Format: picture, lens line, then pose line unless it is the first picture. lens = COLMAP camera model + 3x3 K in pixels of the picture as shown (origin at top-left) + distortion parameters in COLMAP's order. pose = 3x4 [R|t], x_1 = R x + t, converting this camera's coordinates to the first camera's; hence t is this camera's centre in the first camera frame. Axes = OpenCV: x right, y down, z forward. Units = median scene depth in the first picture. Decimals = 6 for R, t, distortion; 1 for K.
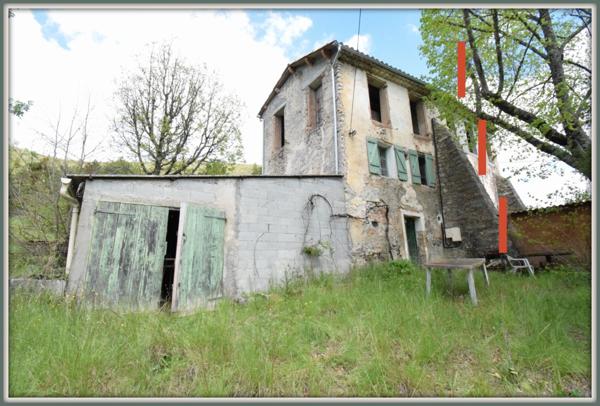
lens RADIAL K [[313.8, 0, 294.9], [0, 313.8, 201.4], [0, 0, 1]] dist [0.008103, -0.007620]
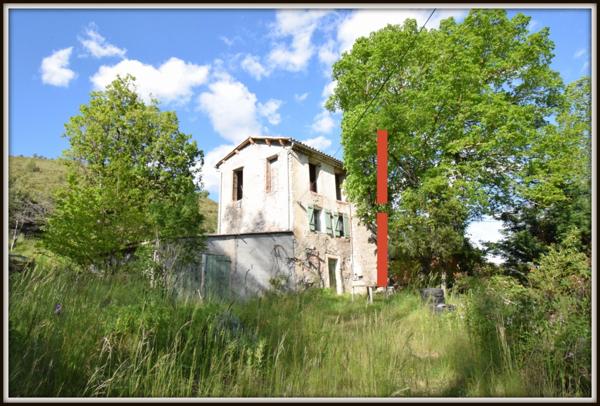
lens RADIAL K [[409.9, 0, 298.3], [0, 409.9, 198.1], [0, 0, 1]] dist [-0.010983, 0.005374]
pose [[0.956523, 0.069787, 0.283185, -0.401879], [-0.055885, 0.996815, -0.056889, -0.134634], [-0.286254, 0.038590, 0.957376, -0.932624]]
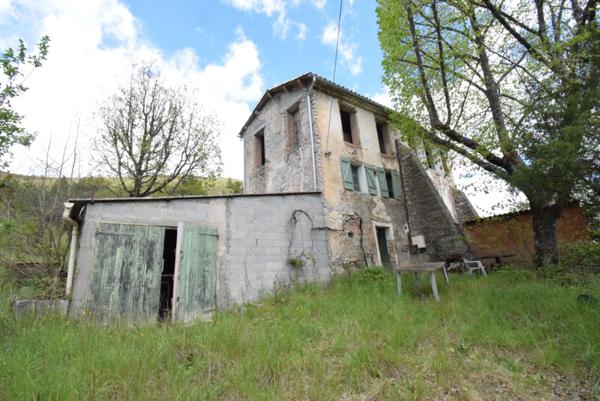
lens RADIAL K [[308.2, 0, 301.7], [0, 308.2, 195.2], [0, 0, 1]] dist [0.010397, -0.000492]
pose [[0.994104, -0.019175, 0.106726, -0.032082], [0.025240, 0.998125, -0.055769, -0.012669], [-0.105457, 0.058134, 0.992723, -0.076231]]
